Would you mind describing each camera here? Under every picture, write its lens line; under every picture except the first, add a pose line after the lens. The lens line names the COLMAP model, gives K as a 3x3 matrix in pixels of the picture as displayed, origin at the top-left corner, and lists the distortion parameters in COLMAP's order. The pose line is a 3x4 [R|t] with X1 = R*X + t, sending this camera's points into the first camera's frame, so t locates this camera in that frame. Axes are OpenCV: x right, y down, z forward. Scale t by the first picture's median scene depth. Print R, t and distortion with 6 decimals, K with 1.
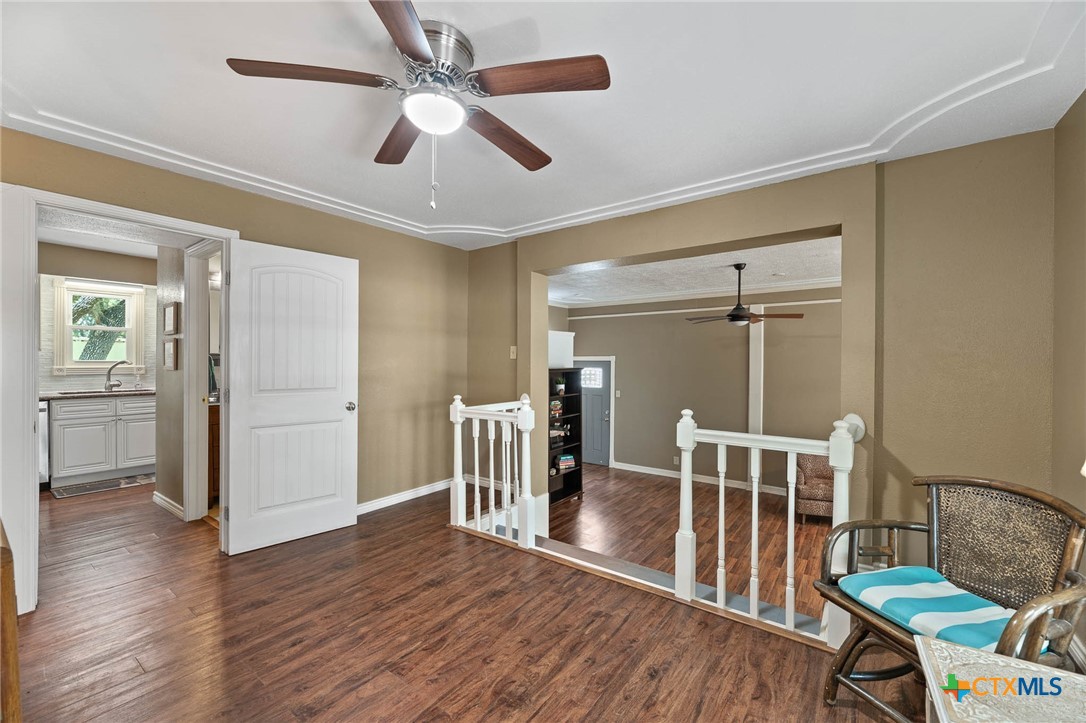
lens RADIAL K [[445.2, 0, 551.7], [0, 445.2, 359.6], [0, 0, 1]] dist [-0.000995, -0.000226]
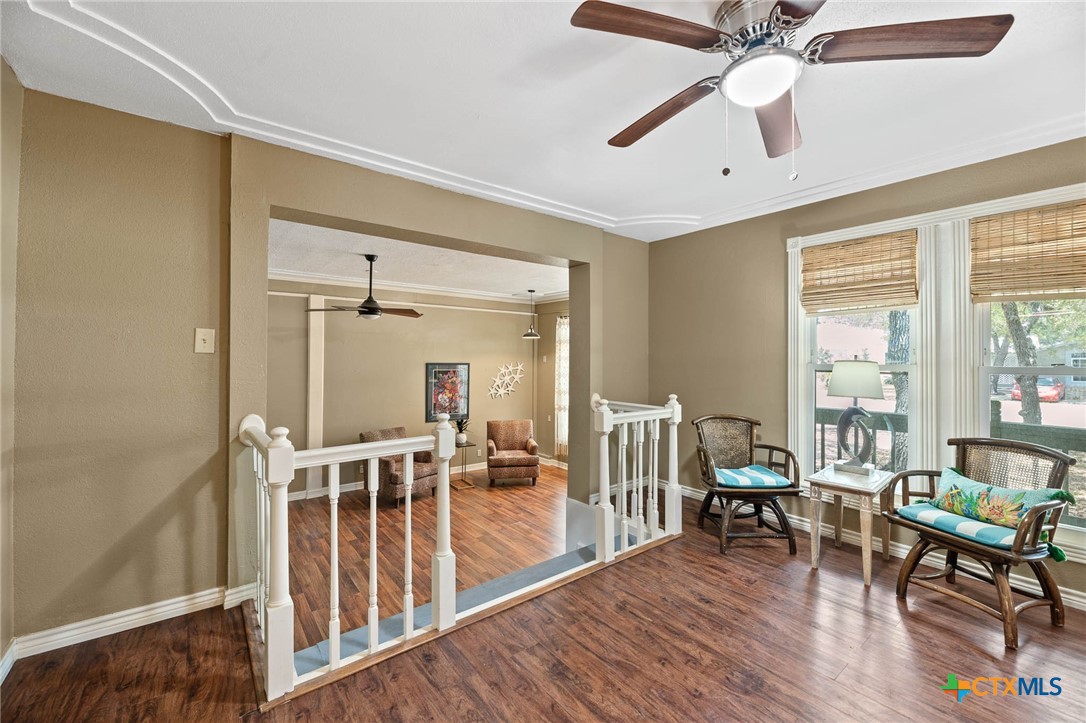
lens RADIAL K [[445.2, 0, 551.7], [0, 445.2, 359.6], [0, 0, 1]] dist [-0.000995, -0.000226]
pose [[0.251260, 0.006816, 0.967896, -0.928105], [-0.005597, 0.999969, -0.005589, 0.022113], [-0.967903, -0.004013, 0.251290, 0.921057]]
